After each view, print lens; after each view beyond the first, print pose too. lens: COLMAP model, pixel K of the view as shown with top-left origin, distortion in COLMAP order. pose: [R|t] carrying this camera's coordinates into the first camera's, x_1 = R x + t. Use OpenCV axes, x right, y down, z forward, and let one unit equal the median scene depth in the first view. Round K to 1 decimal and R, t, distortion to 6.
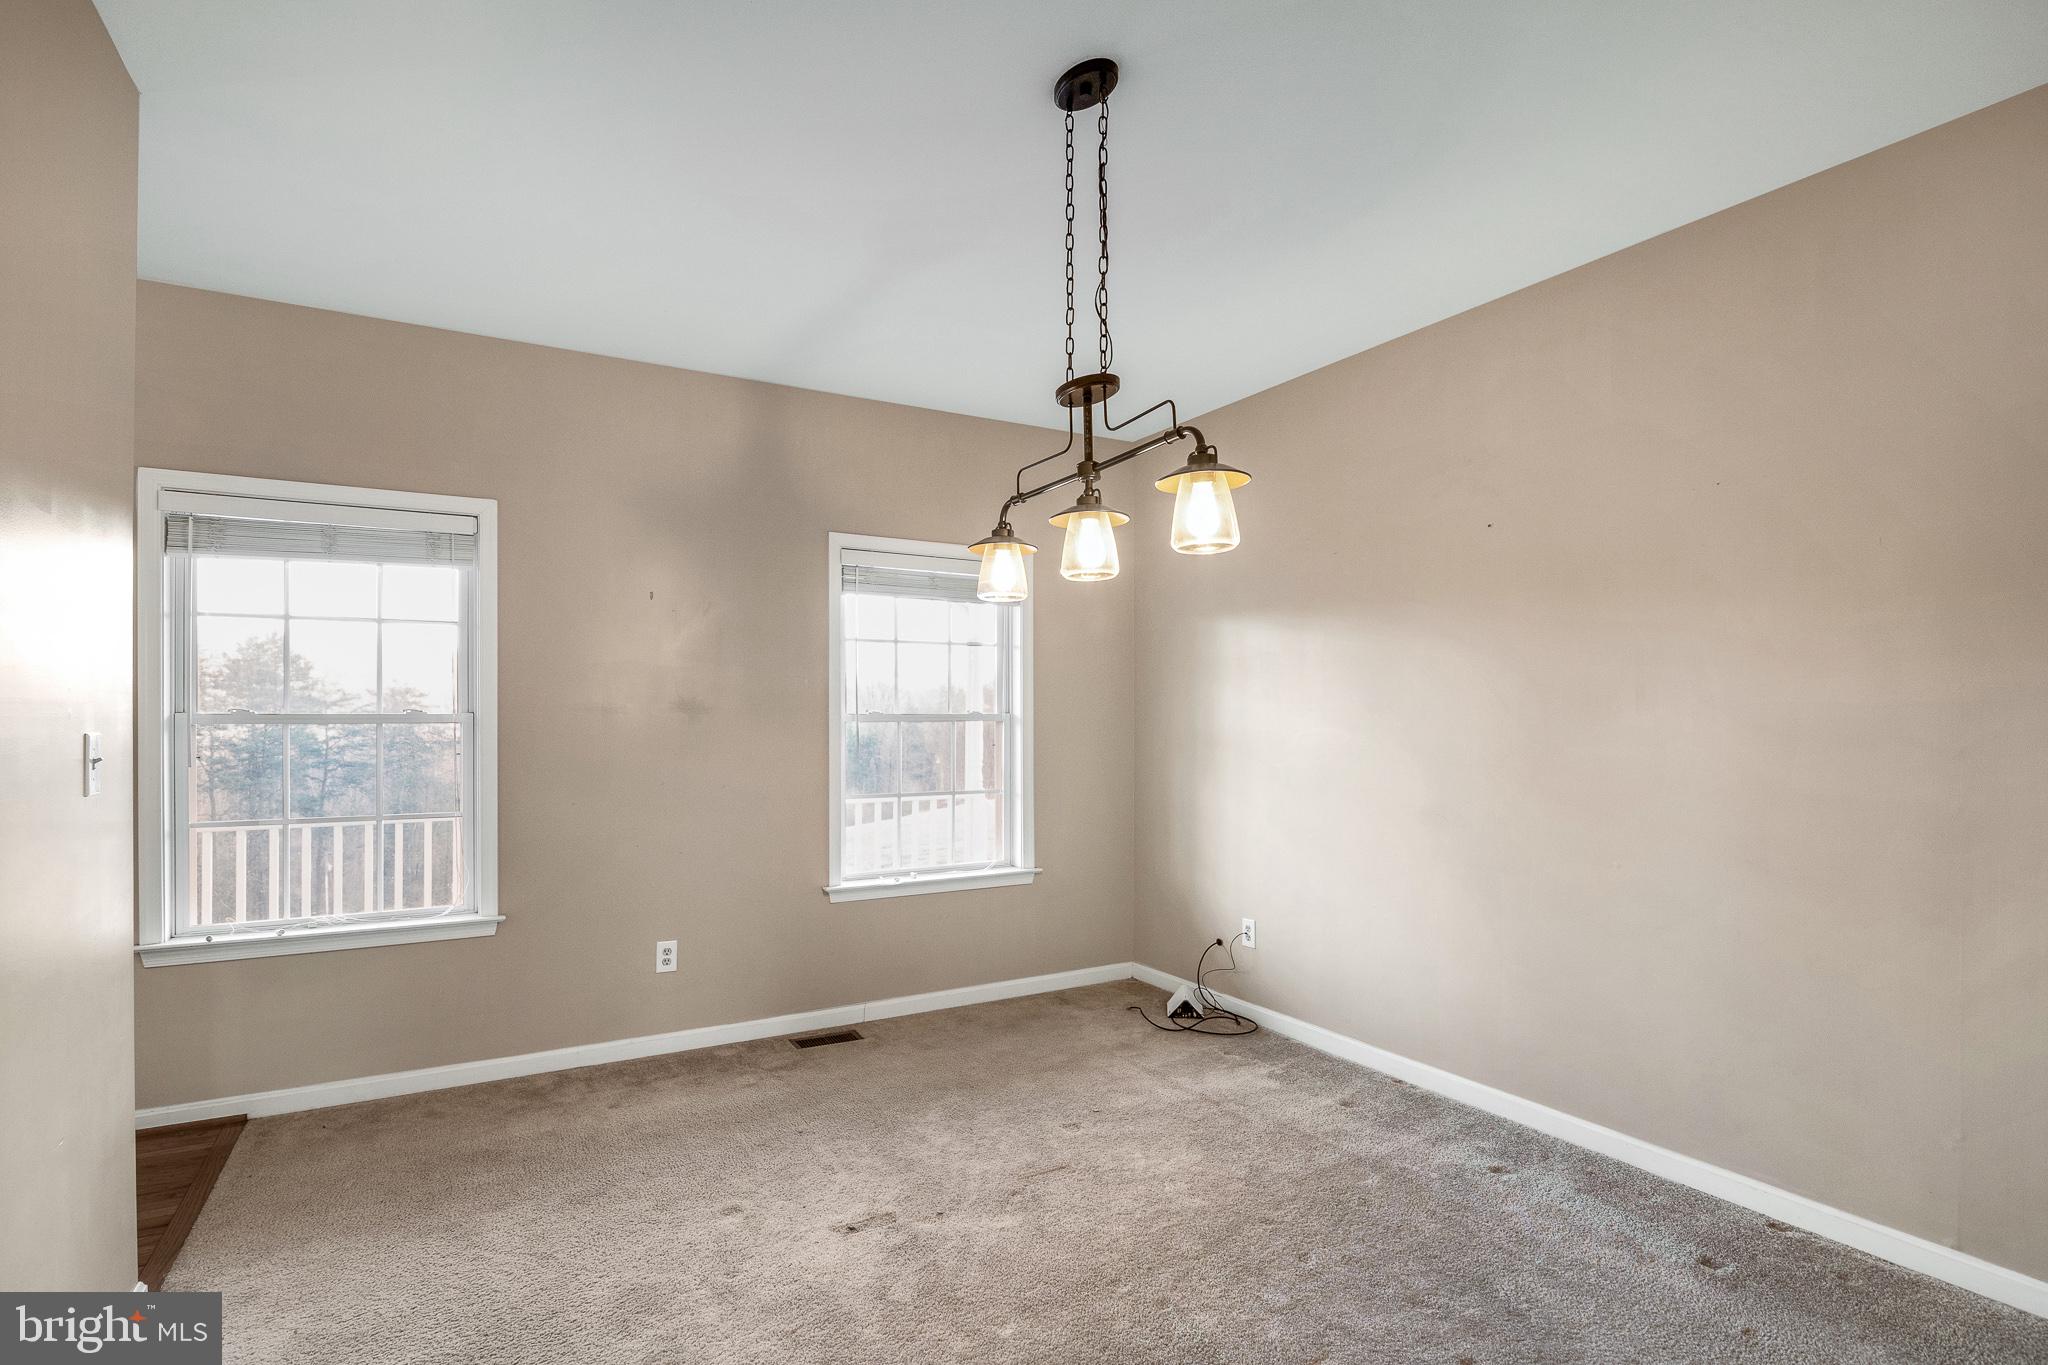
lens RADIAL K [[965.7, 0, 1026.0], [0, 965.7, 727.9], [0, 0, 1]] dist [-0.019240, 0.000490]
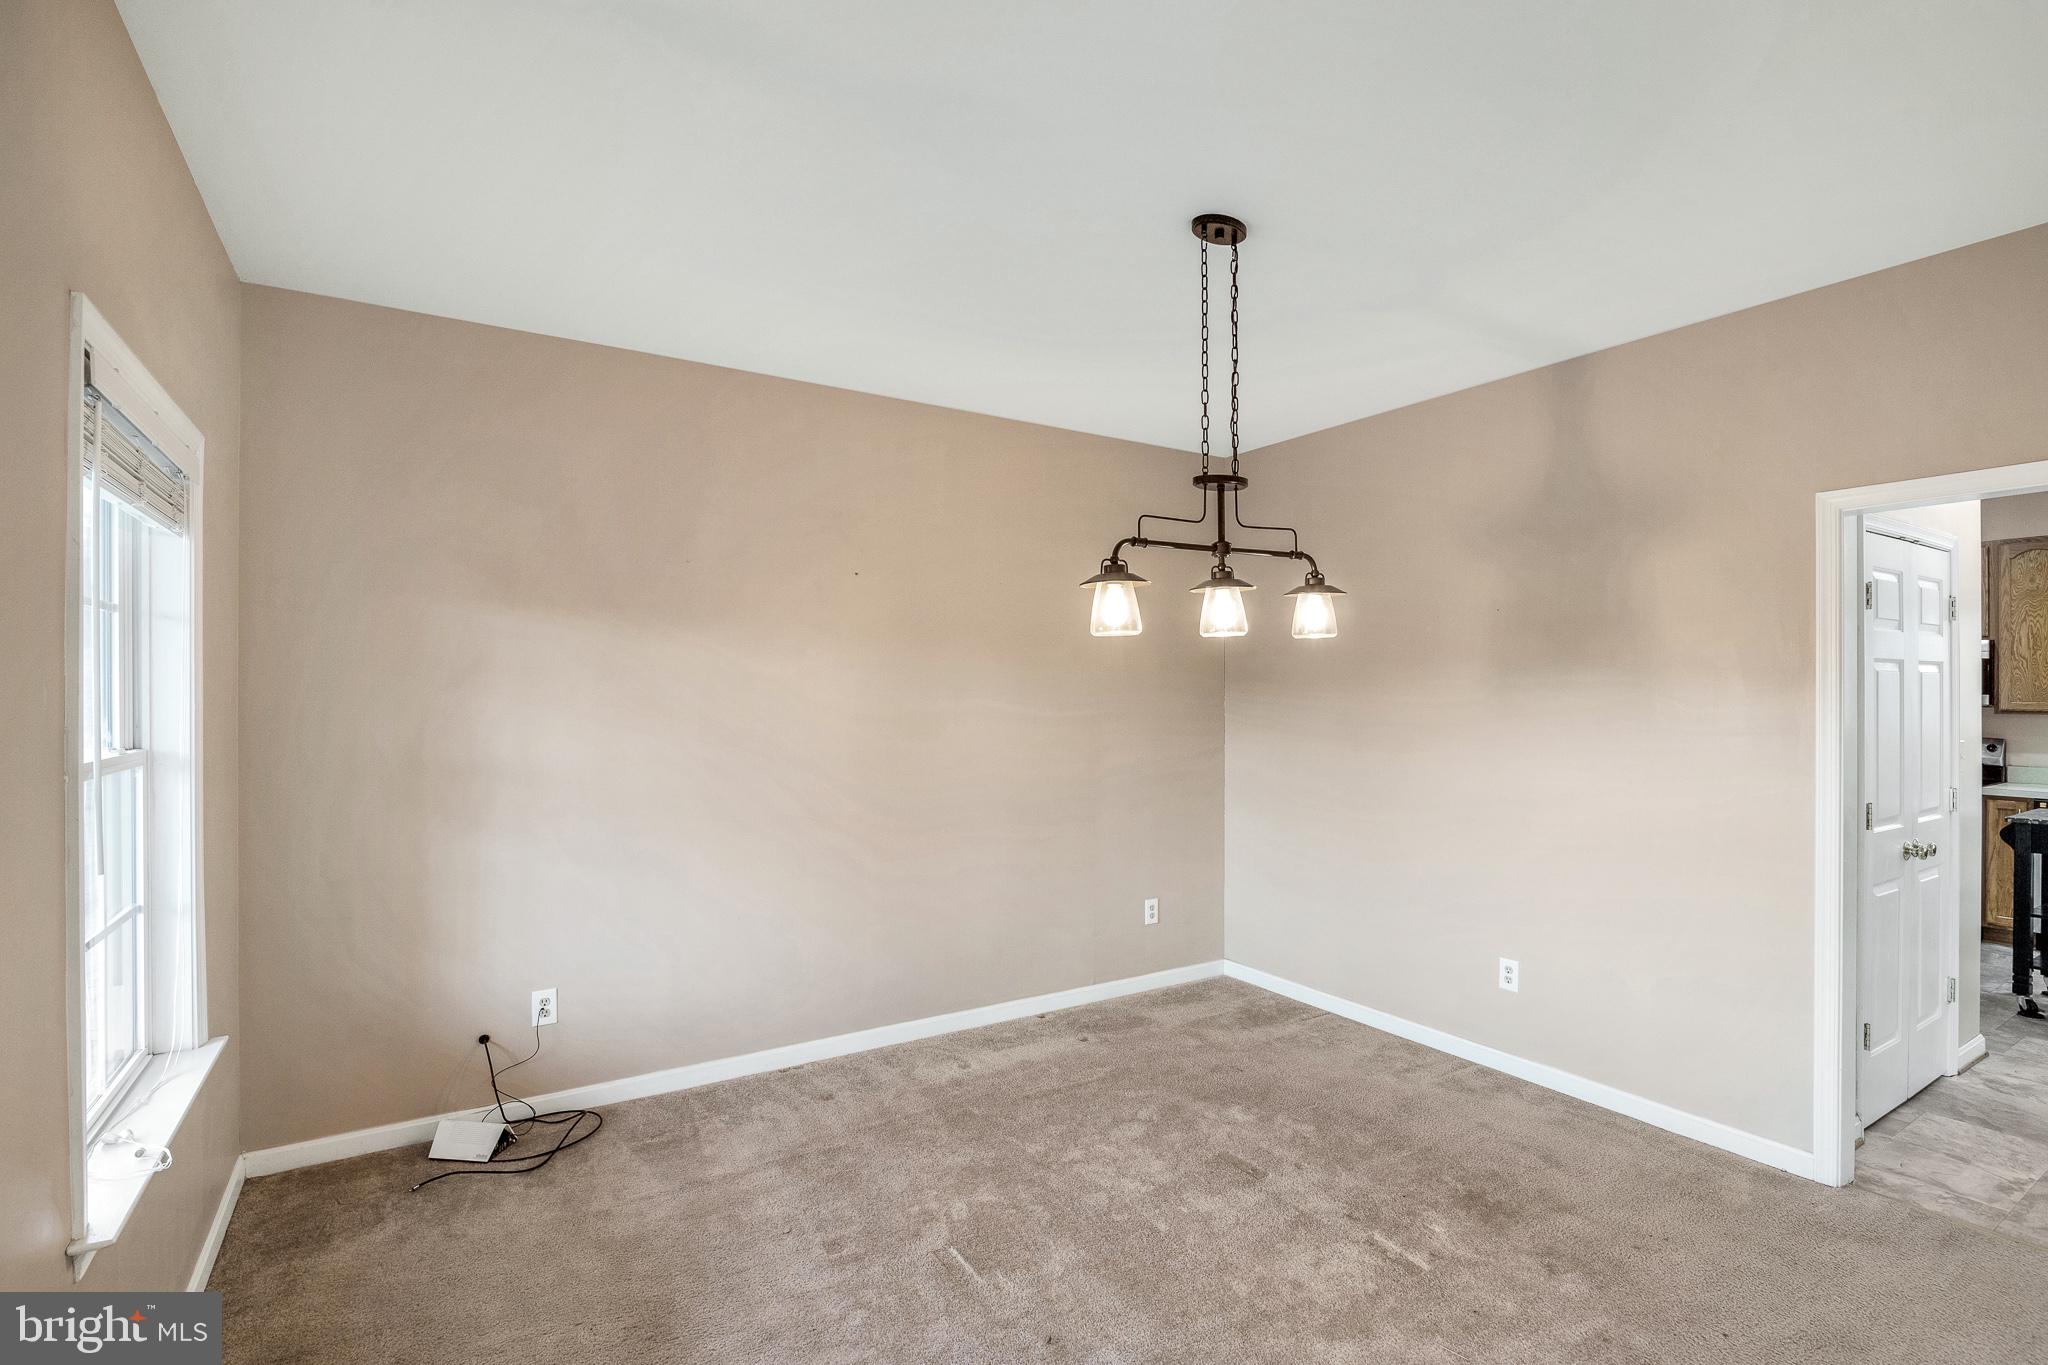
lens RADIAL K [[954.5, 0, 1014.8], [0, 954.5, 693.6], [0, 0, 1]] dist [-0.021279, -0.000071]
pose [[-0.022618, -0.000790, 0.999744, -1.011429], [0.011609, 0.999932, 0.001053, -0.075839], [-0.999677, 0.011630, -0.022607, 1.138934]]
